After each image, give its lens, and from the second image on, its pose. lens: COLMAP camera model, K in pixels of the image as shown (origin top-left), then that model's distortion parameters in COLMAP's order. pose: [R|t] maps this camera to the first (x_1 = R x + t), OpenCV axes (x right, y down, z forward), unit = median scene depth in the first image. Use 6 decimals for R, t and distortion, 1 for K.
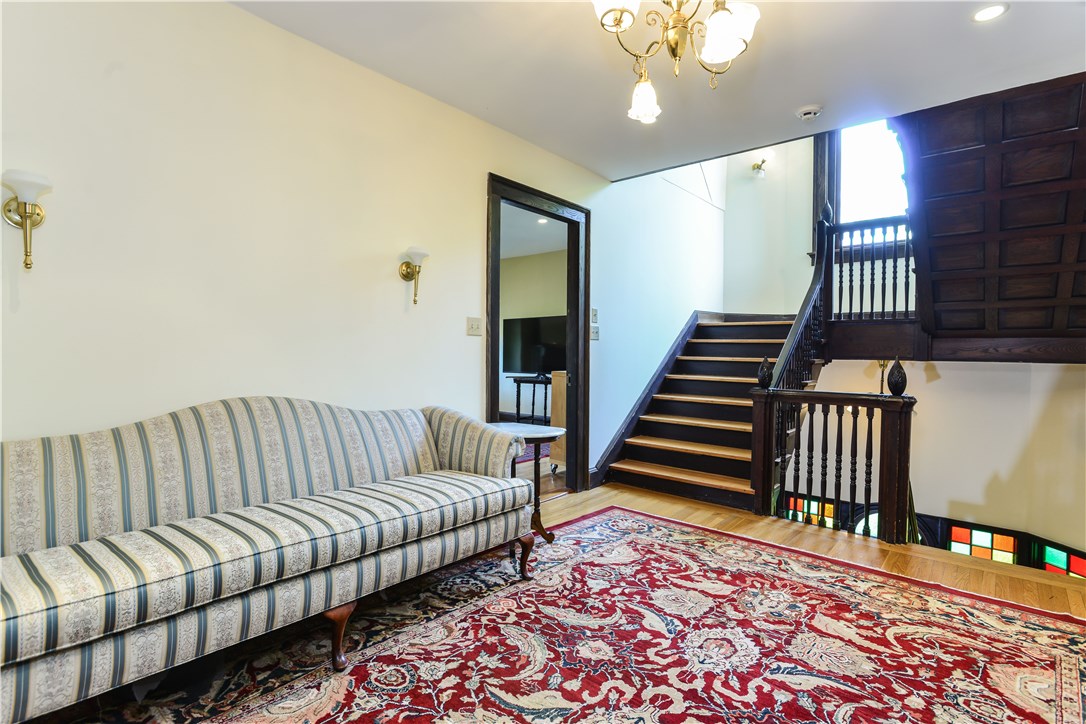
lens RADIAL K [[540.2, 0, 540.7], [0, 540.2, 347.9], [0, 0, 1]] dist [-0.000918, 0.000224]
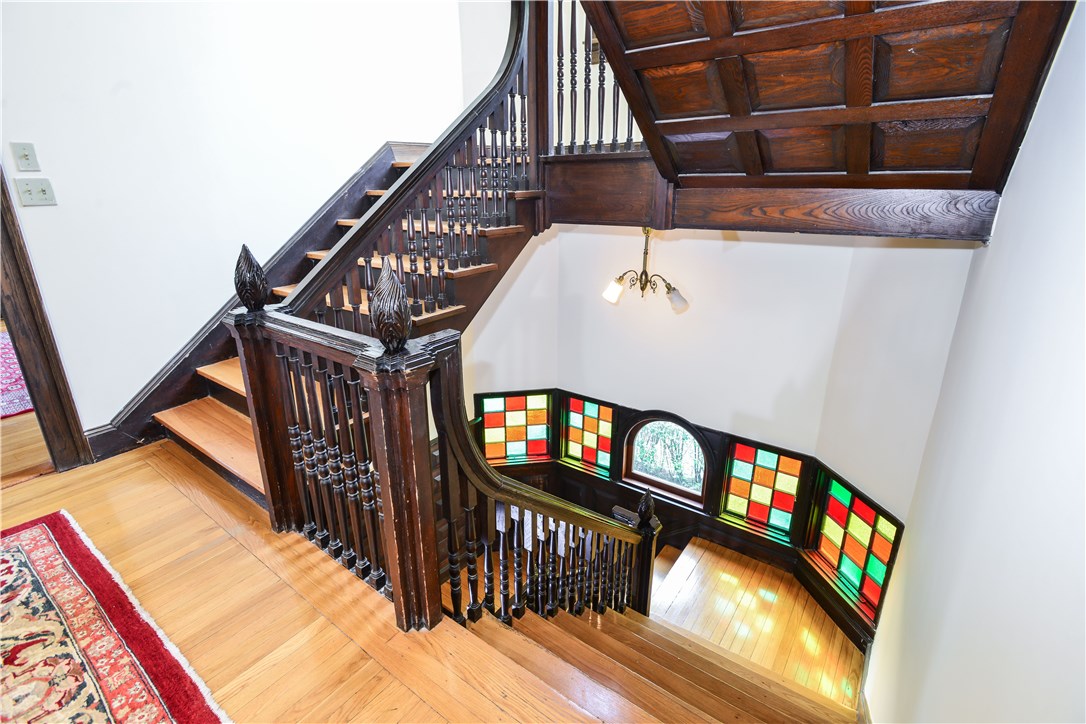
lens RADIAL K [[515.1, 0, 543.0], [0, 515.1, 362.0], [0, 0, 1]] dist [-0.005795, 0.000097]
pose [[0.997944, -0.035917, 0.053075, 0.558947], [0.016615, 0.944870, 0.327025, -0.024435], [-0.061895, -0.325471, 0.943524, 0.452006]]
